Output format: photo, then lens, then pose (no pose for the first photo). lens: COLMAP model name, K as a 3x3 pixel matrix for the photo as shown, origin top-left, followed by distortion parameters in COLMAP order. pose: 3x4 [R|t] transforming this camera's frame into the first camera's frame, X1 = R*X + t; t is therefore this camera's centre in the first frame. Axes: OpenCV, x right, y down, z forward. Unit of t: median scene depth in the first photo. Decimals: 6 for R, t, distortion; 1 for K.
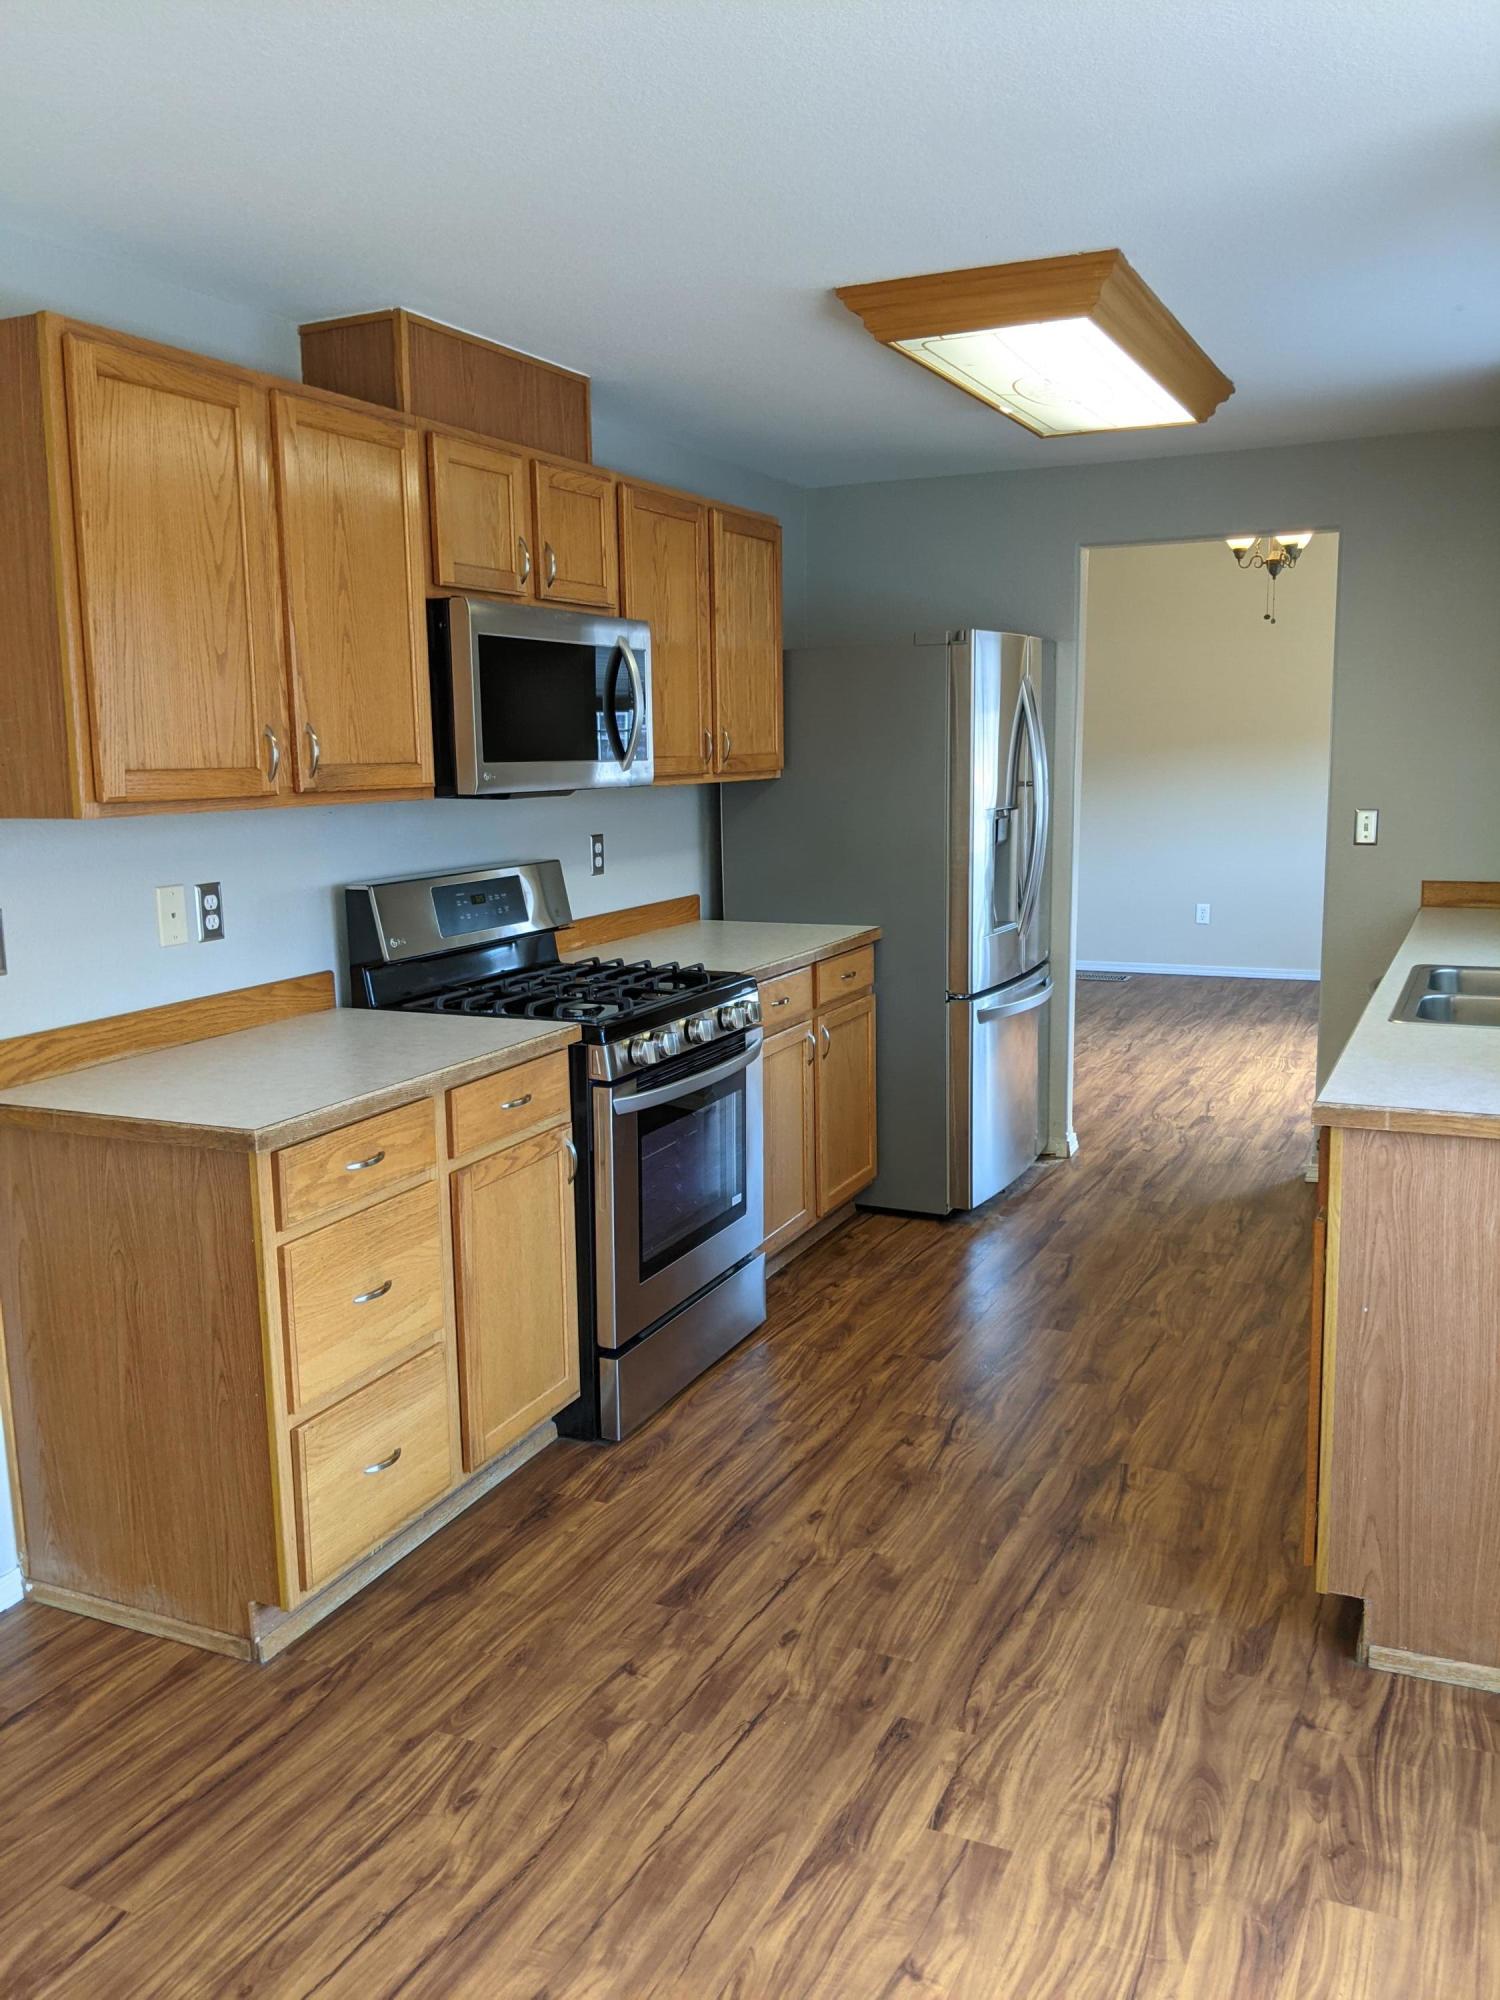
lens RADIAL K [[1604.2, 0, 750.0], [0, 1604.2, 1000.0], [0, 0, 1]] dist [0.011215, -0.051209]
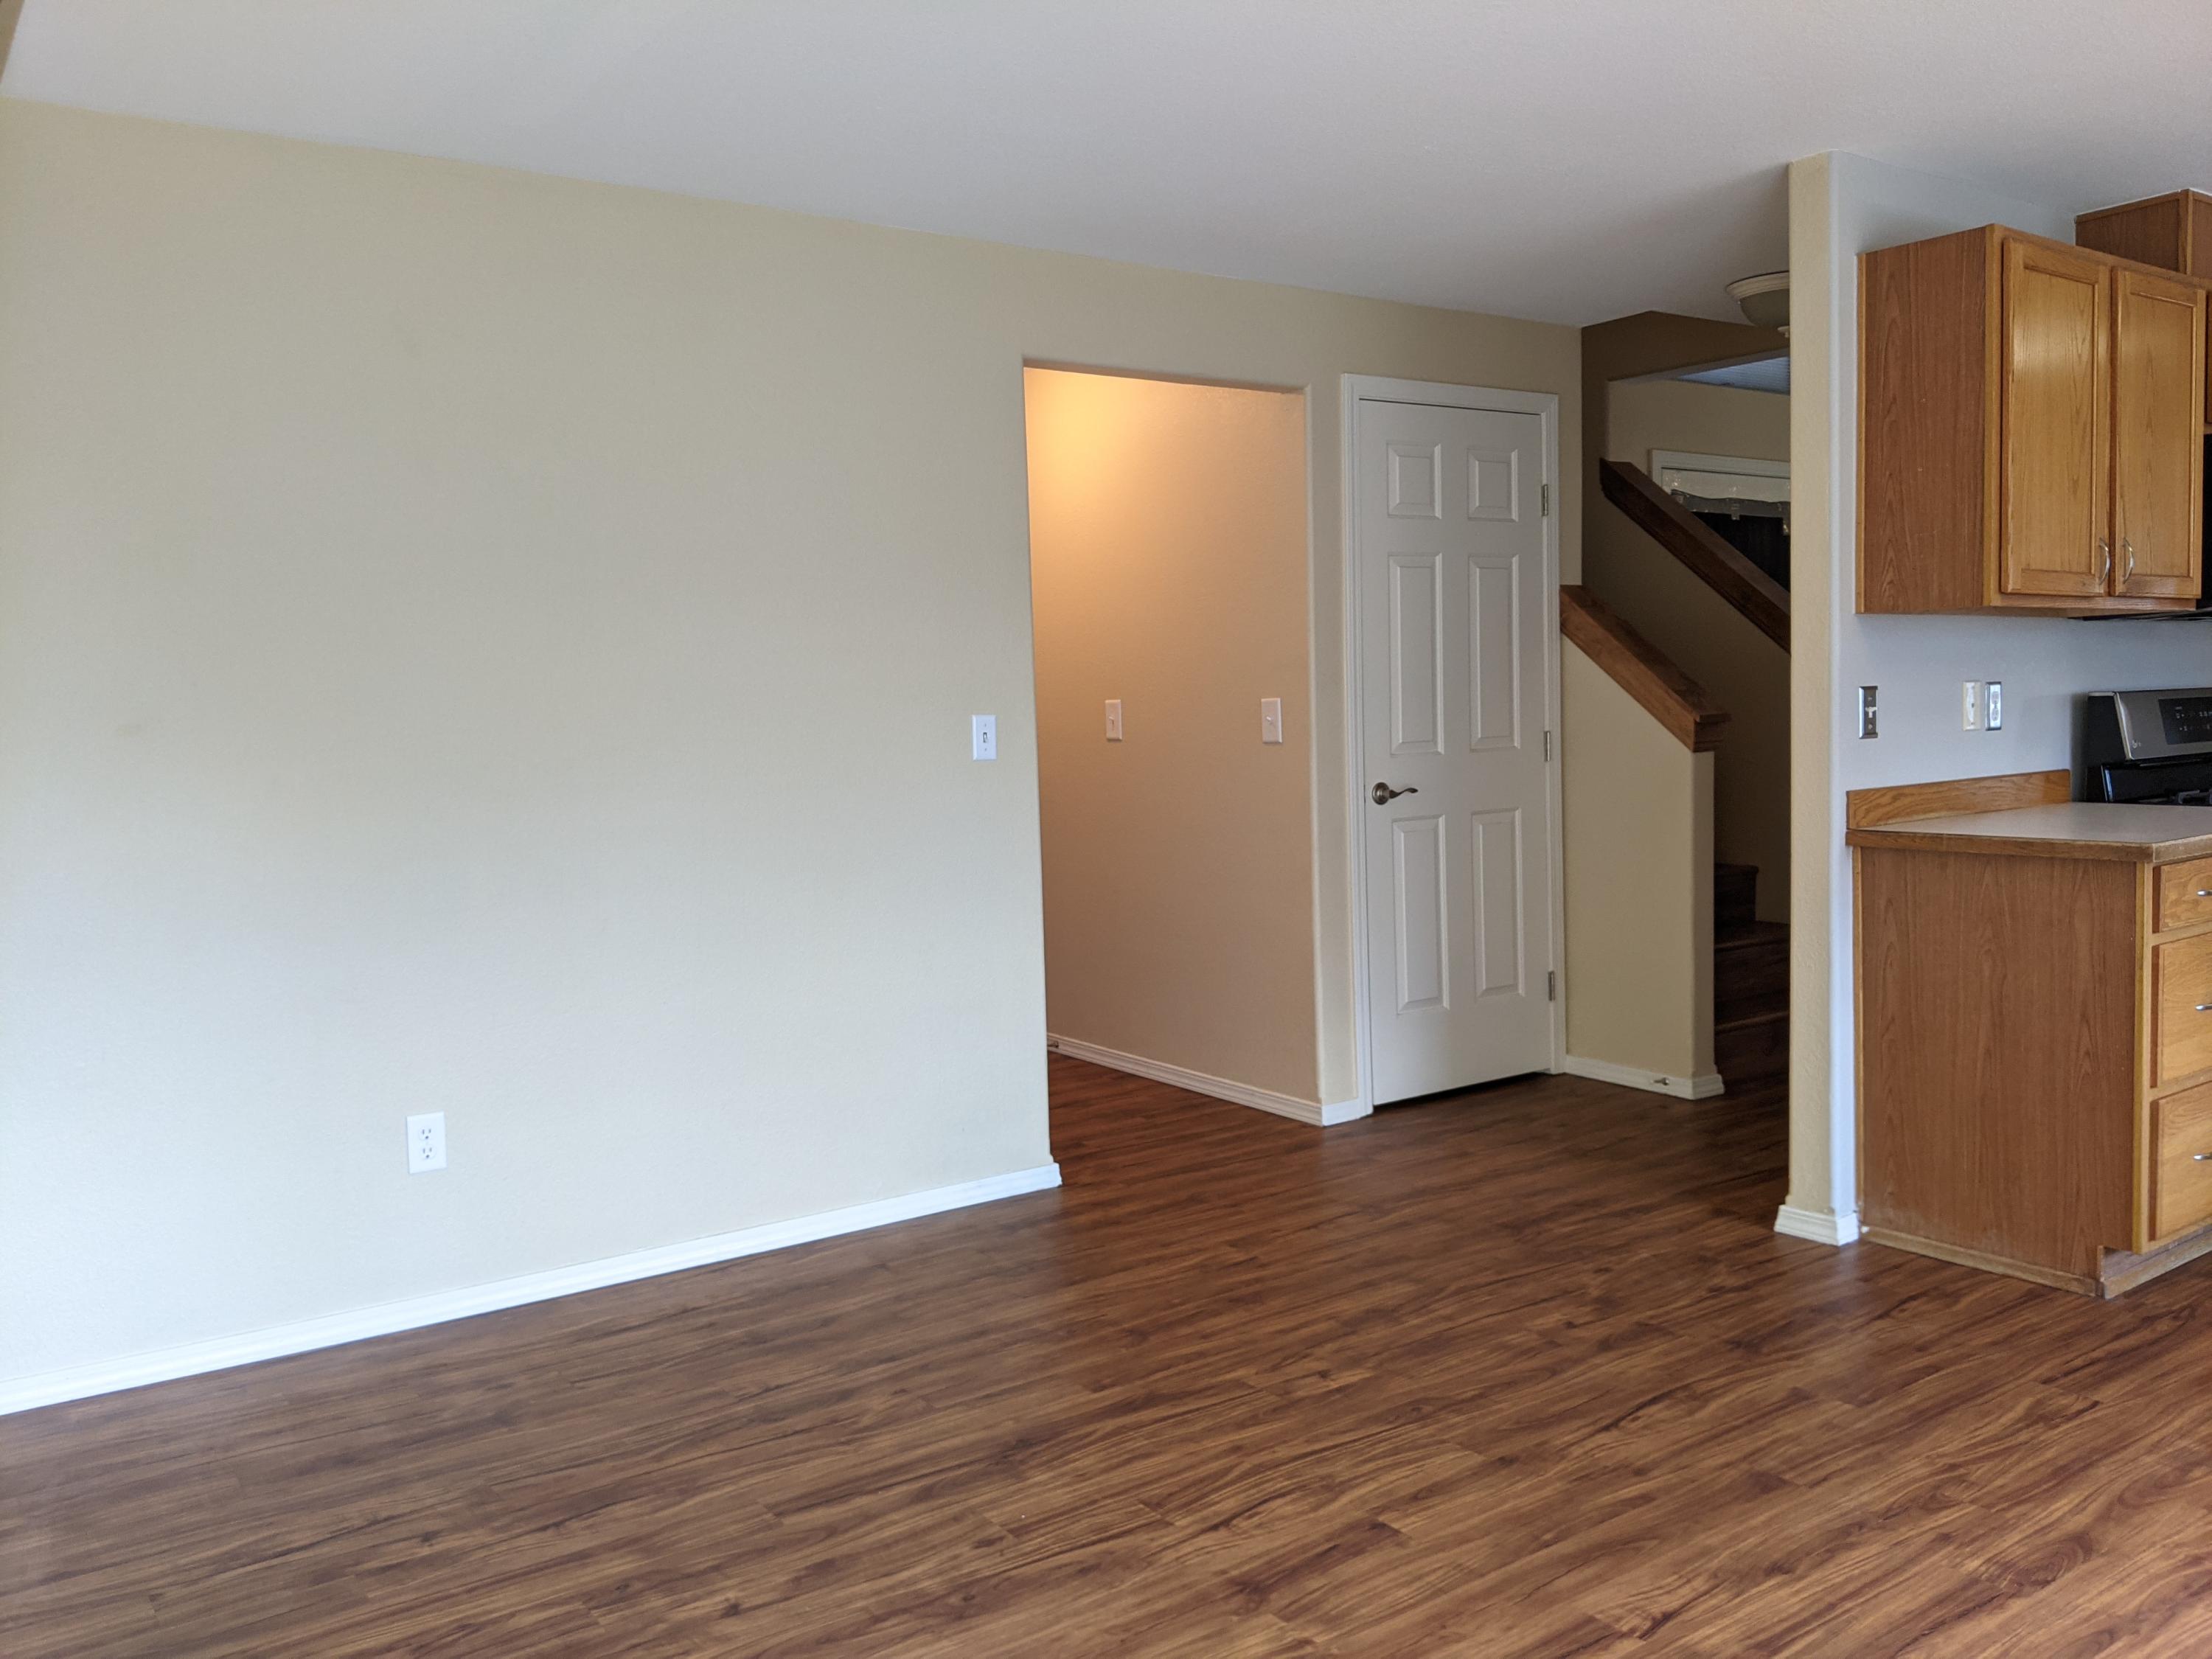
lens RADIAL K [[1774.3, 0, 1106.0], [0, 1774.3, 829.5], [0, 0, 1]] dist [0.011215, -0.051209]
pose [[0.867326, 0.028322, -0.496933, -0.233084], [-0.064761, 0.996314, -0.056247, 0.141111], [0.493509, 0.080966, 0.865964, -0.419064]]
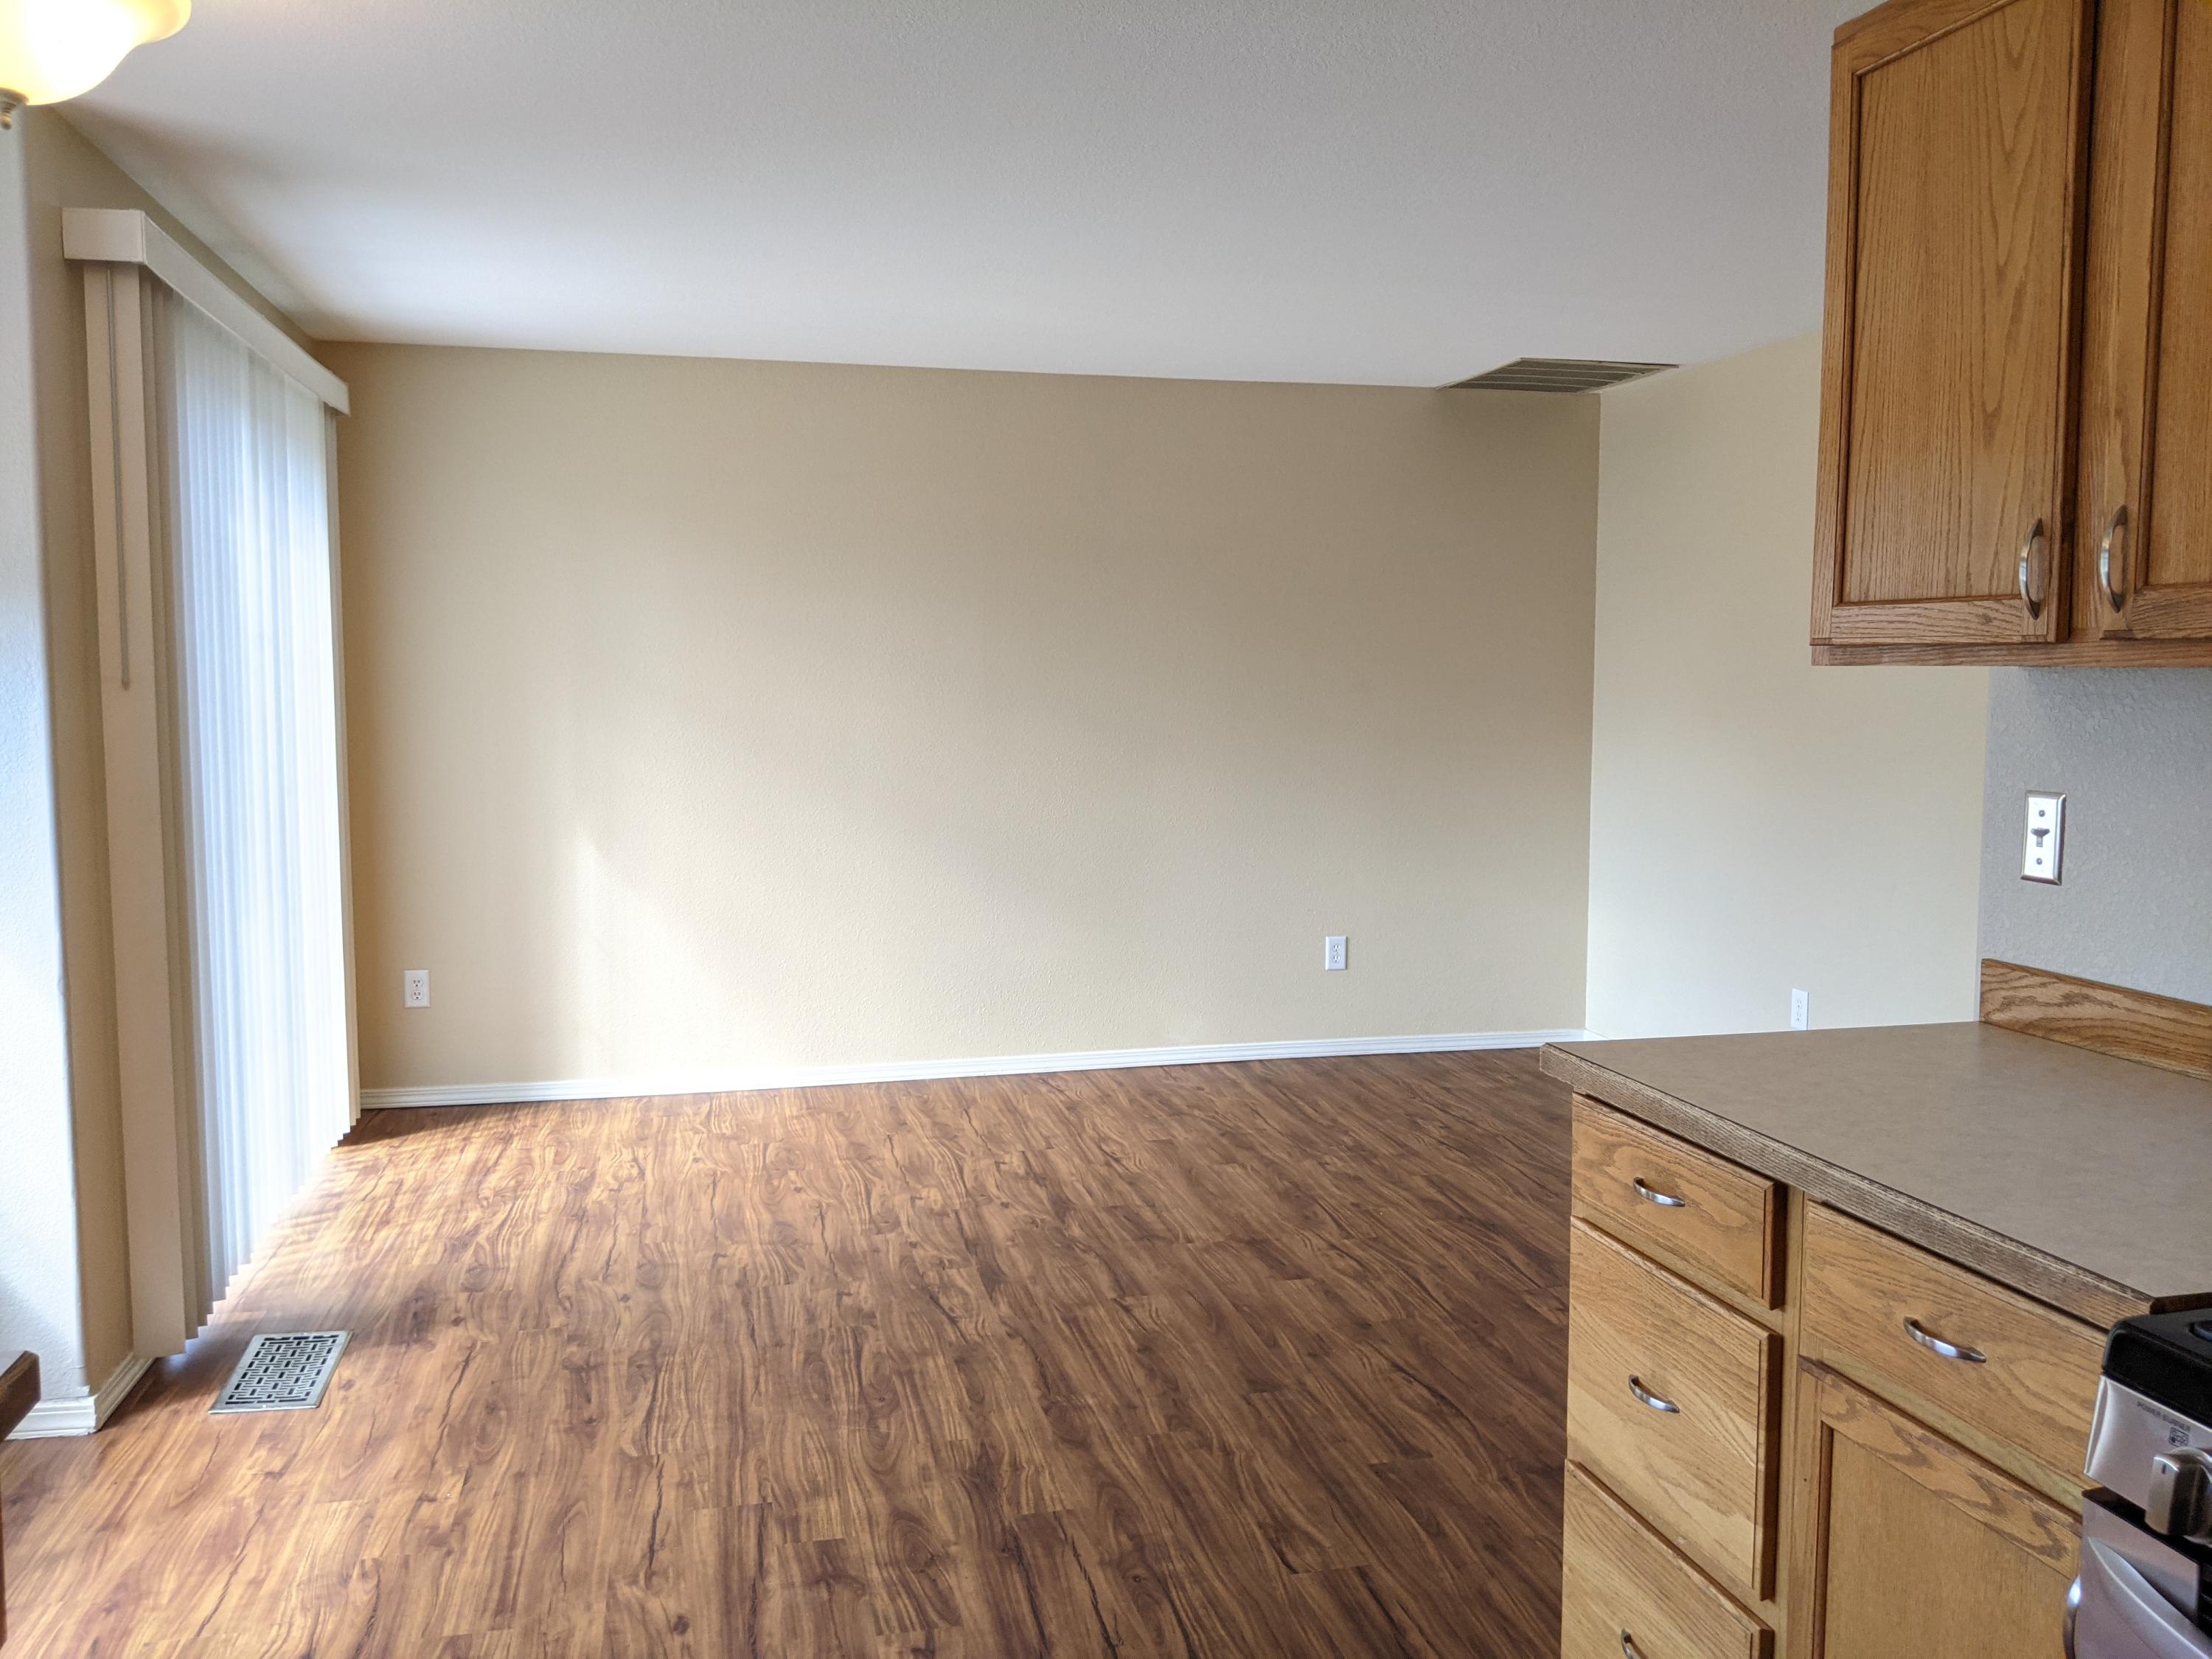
lens RADIAL K [[1774.3, 0, 1106.0], [0, 1774.3, 829.5], [0, 0, 1]] dist [0.011215, -0.051209]
pose [[-0.787636, 0.068552, -0.612316, 0.289534], [-0.089895, 0.970371, 0.224273, -0.144500], [0.609548, 0.231689, -0.758137, 1.070601]]
